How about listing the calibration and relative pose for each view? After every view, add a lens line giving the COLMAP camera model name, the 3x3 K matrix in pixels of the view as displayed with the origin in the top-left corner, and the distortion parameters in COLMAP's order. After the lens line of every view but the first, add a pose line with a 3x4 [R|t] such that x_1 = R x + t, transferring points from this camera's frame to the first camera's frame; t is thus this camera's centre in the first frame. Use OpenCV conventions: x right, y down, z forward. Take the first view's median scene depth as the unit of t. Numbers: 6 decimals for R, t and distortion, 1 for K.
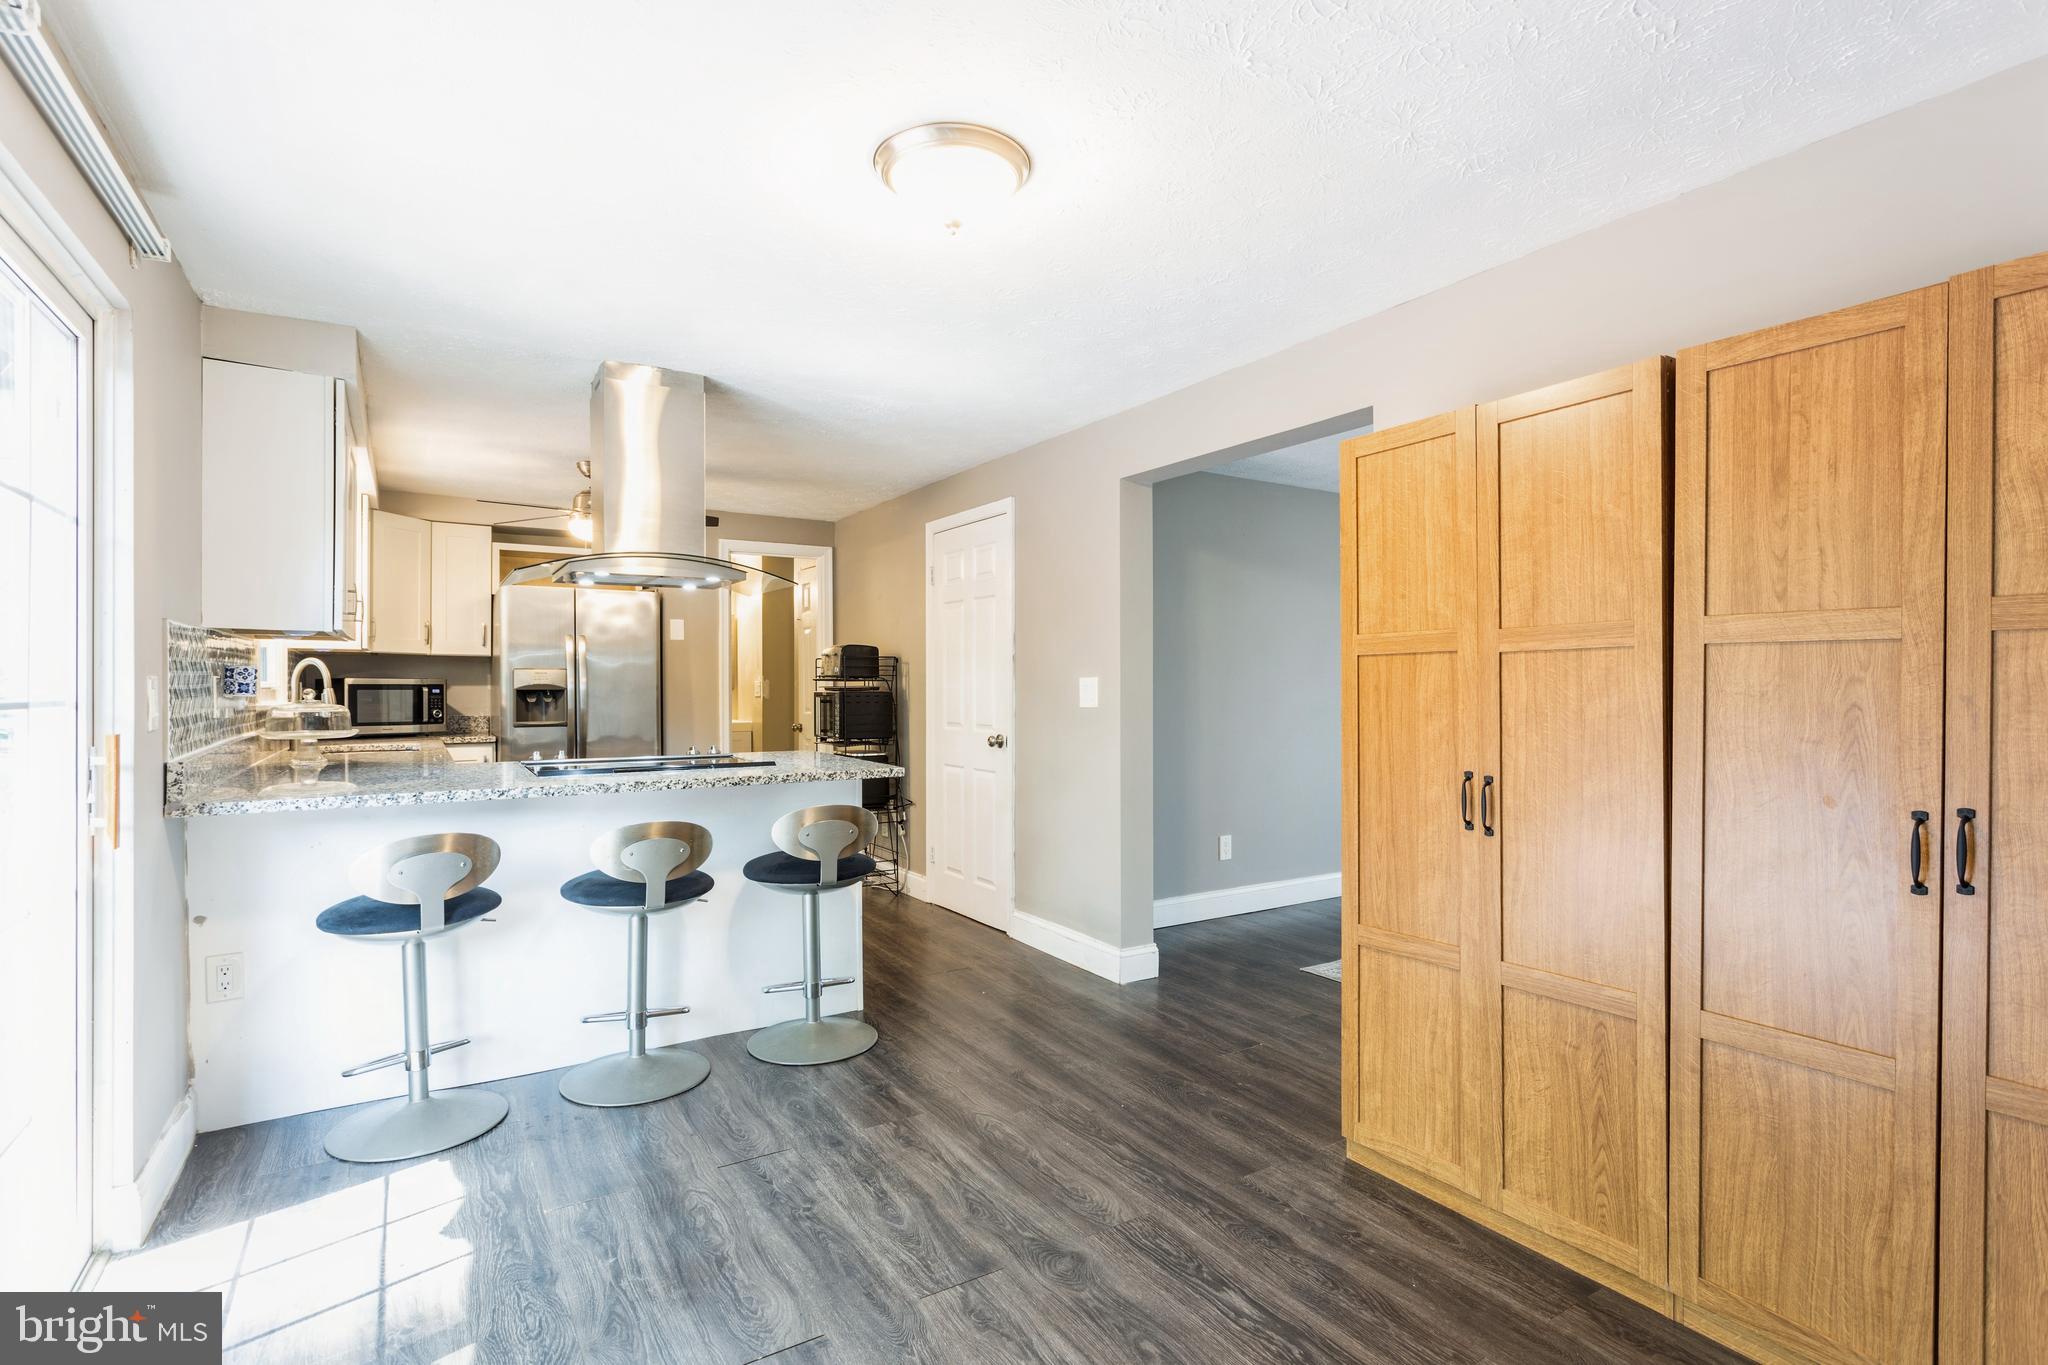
lens RADIAL K [[969.1, 0, 1047.3], [0, 969.1, 681.6], [0, 0, 1]] dist [0.000575, 0.002762]
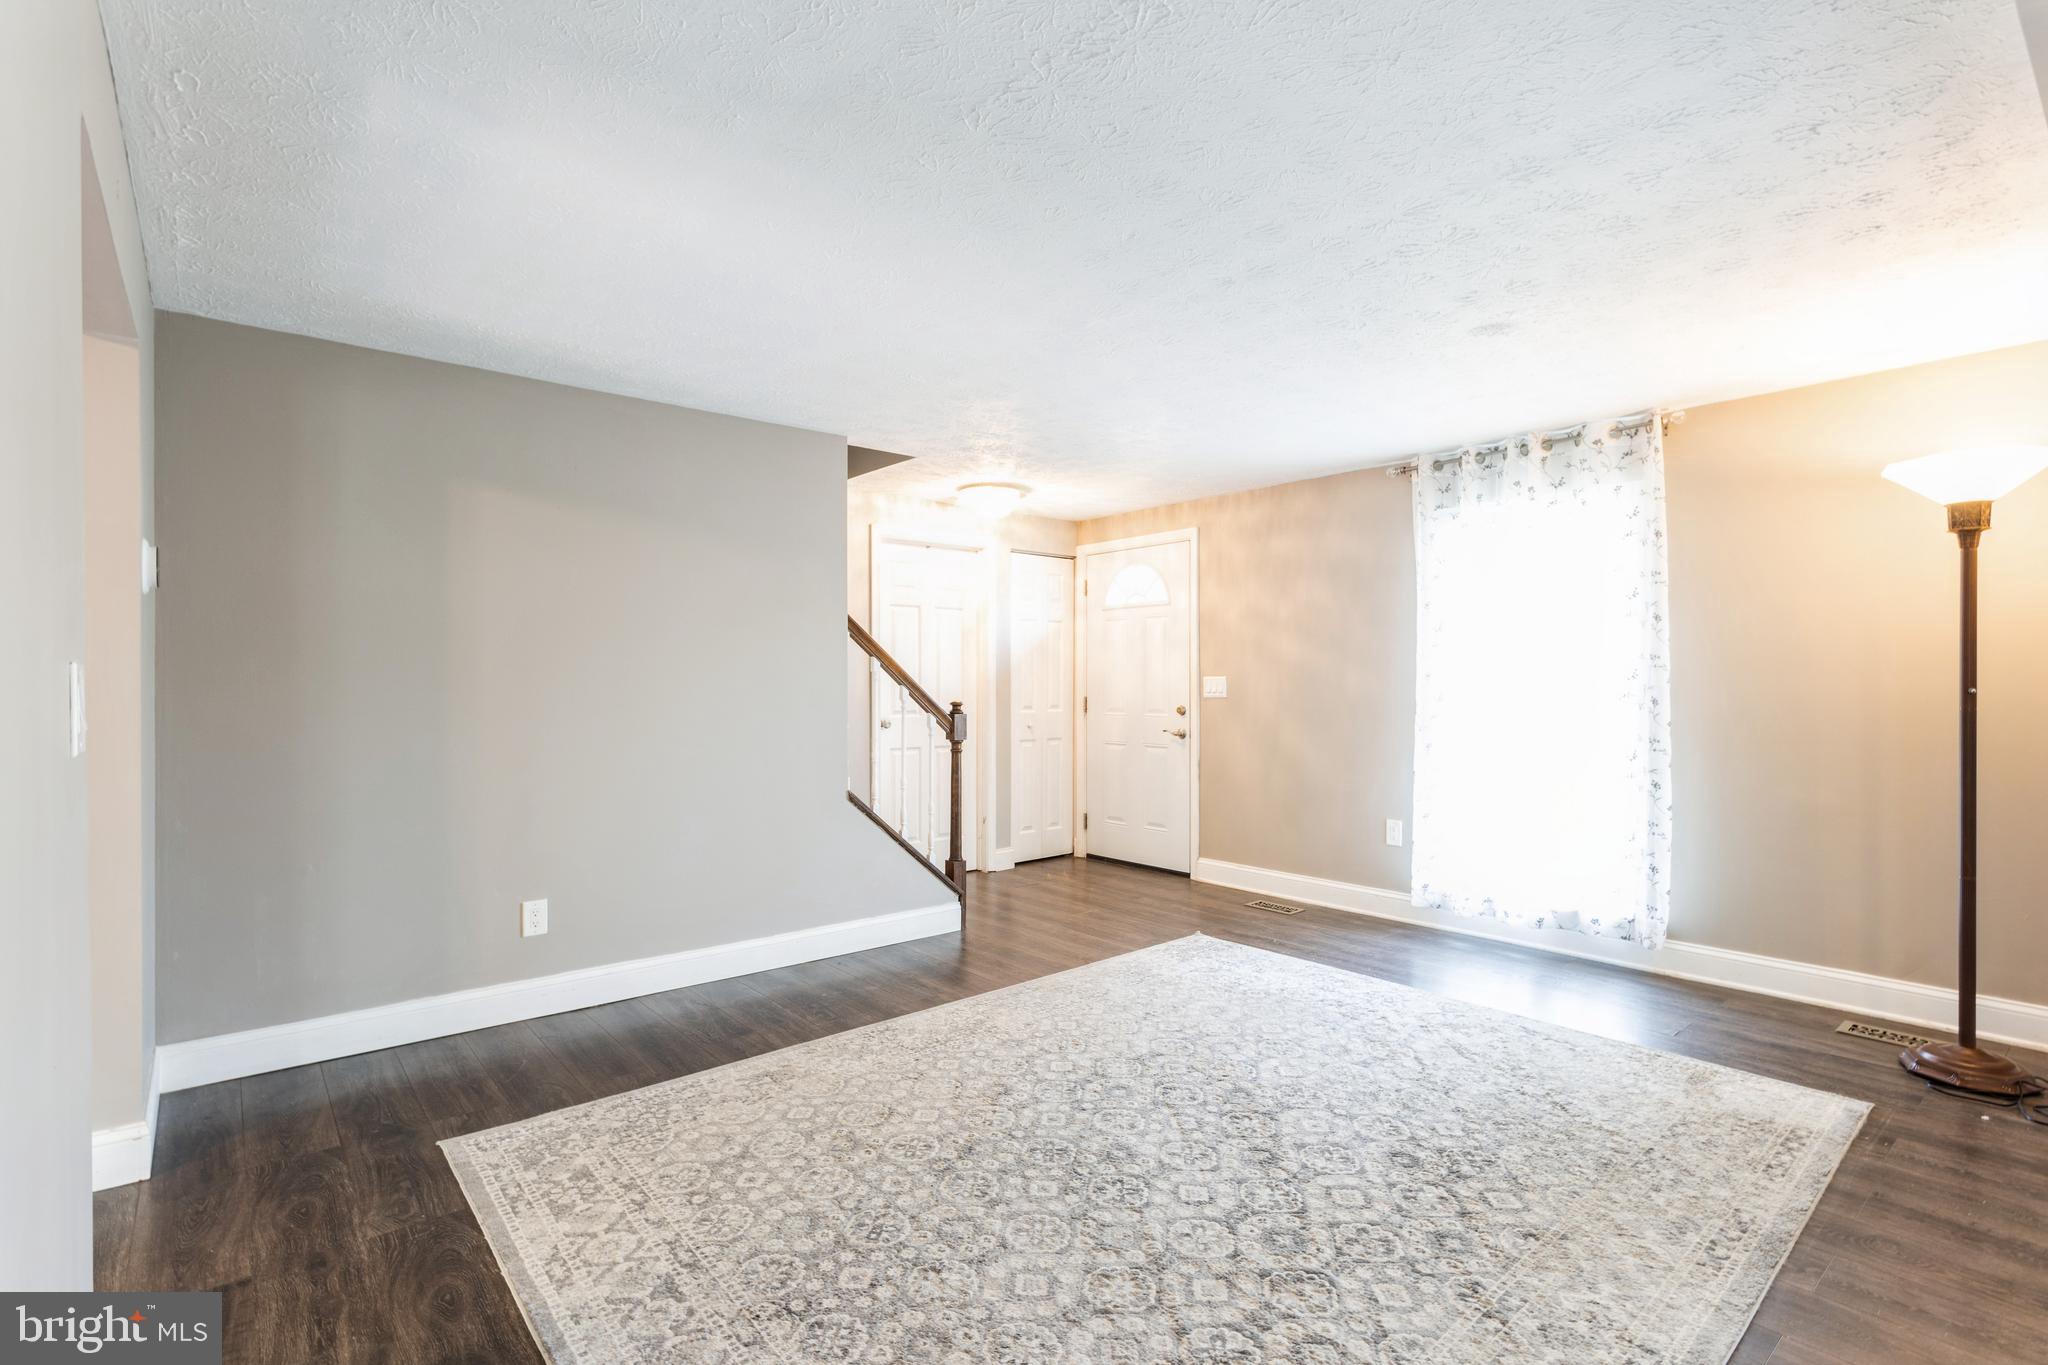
lens RADIAL K [[969.1, 0, 1016.7], [0, 969.1, 685.6], [0, 0, 1]] dist [0.000575, 0.002762]
pose [[0.994119, 0.001932, 0.108274, 0.447478], [-0.002641, 0.999976, 0.006403, 0.000443], [-0.108259, -0.006652, 0.994100, 0.277953]]
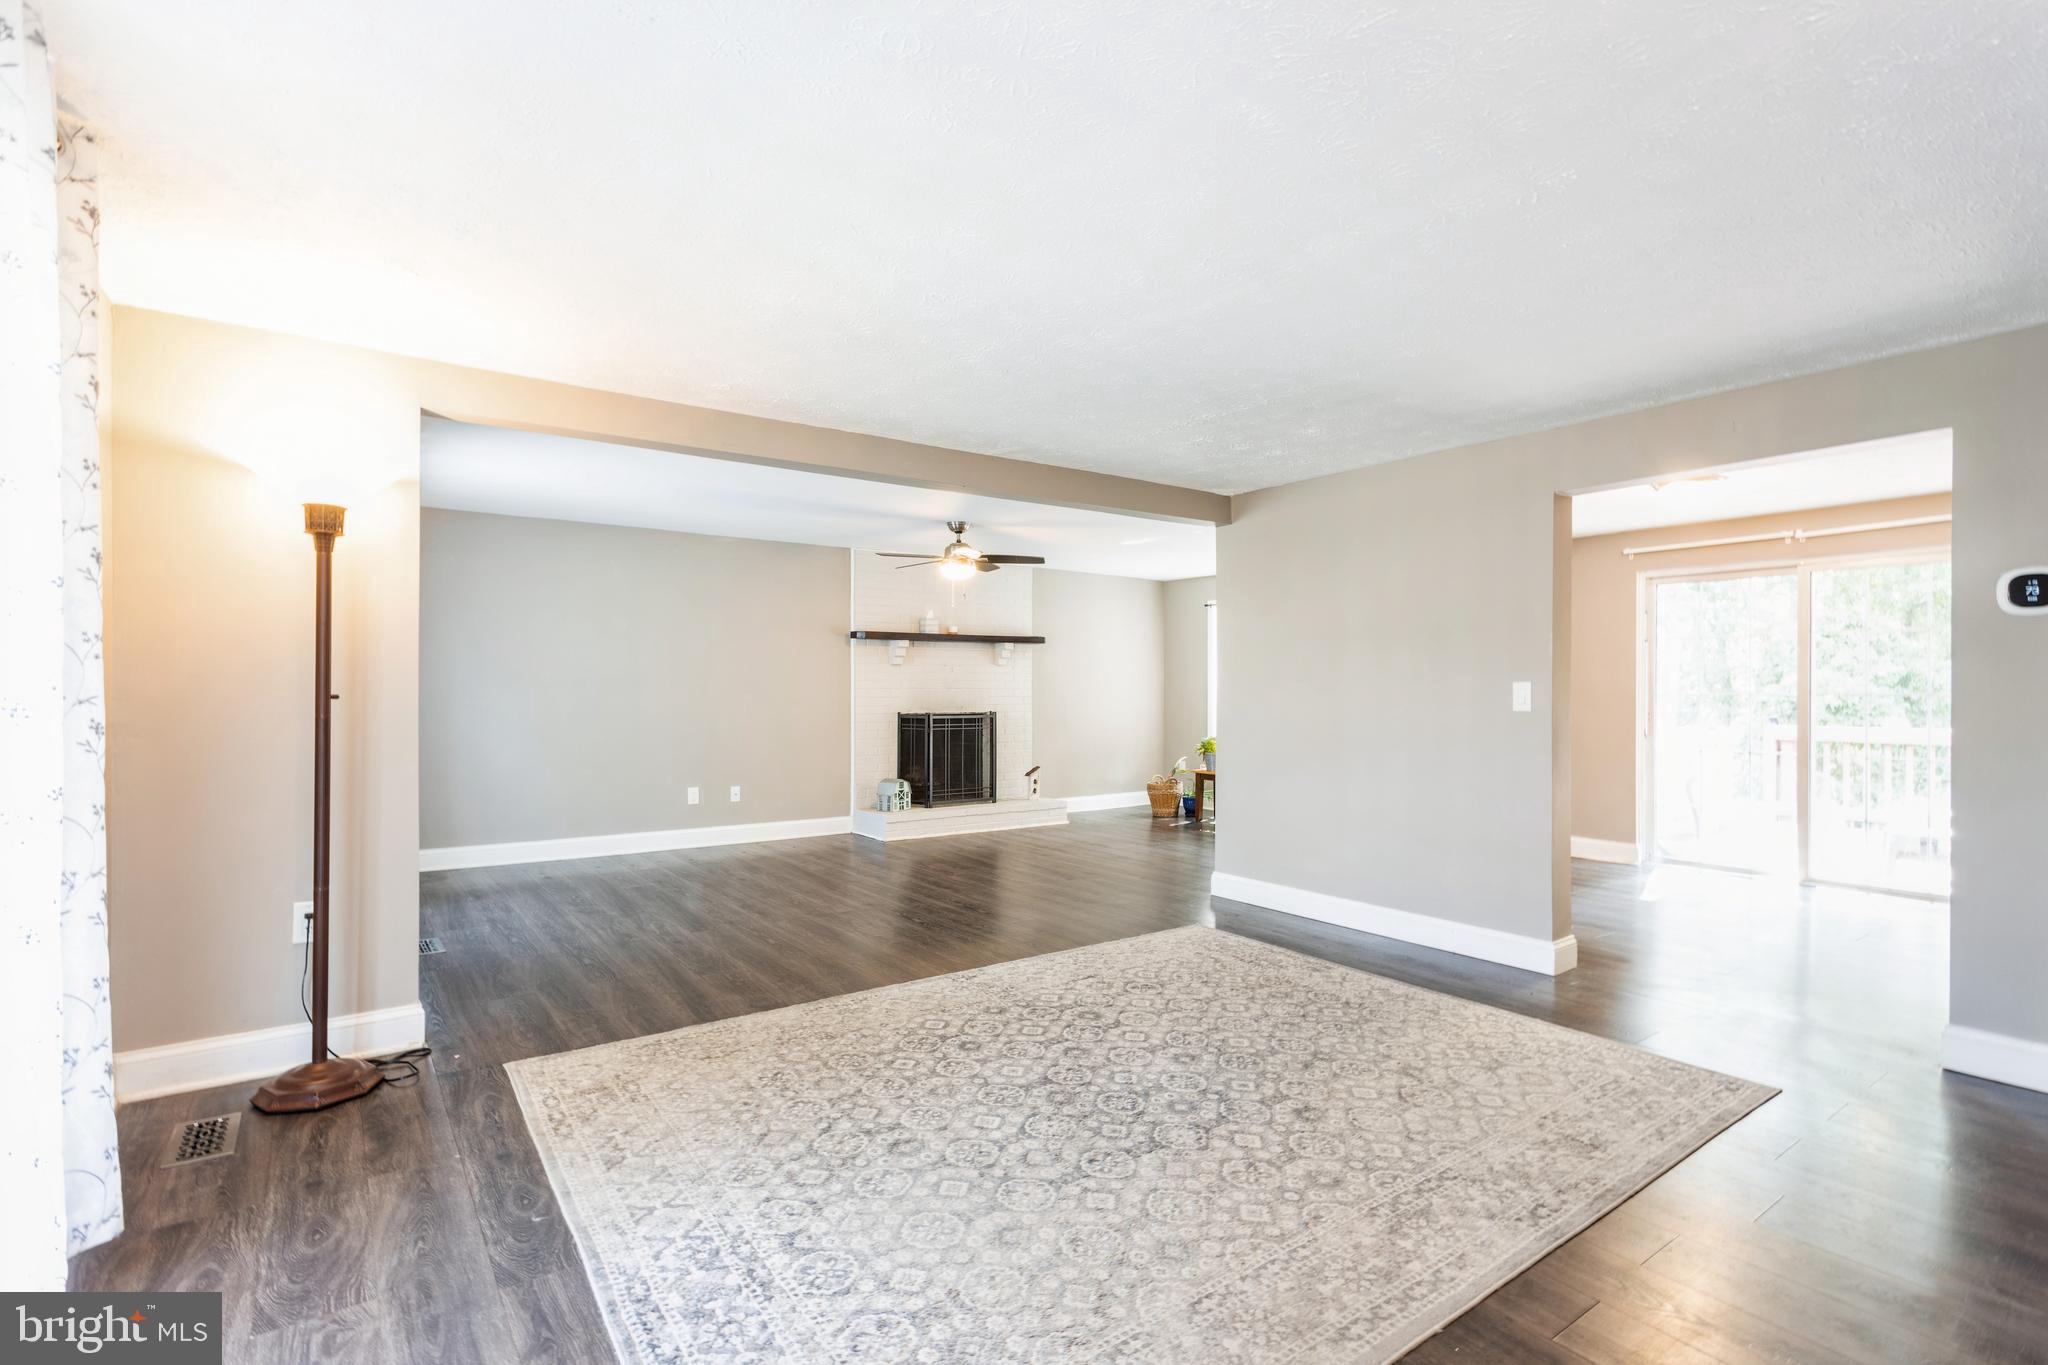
lens RADIAL K [[969.1, 0, 1028.4], [0, 969.1, 678.0], [0, 0, 1]] dist [0.000575, 0.002762]
pose [[-0.999566, 0.001947, -0.029379, 0.666239], [0.002302, 0.999925, -0.012064, 0.002455], [0.029353, -0.012127, -0.999496, 1.358361]]
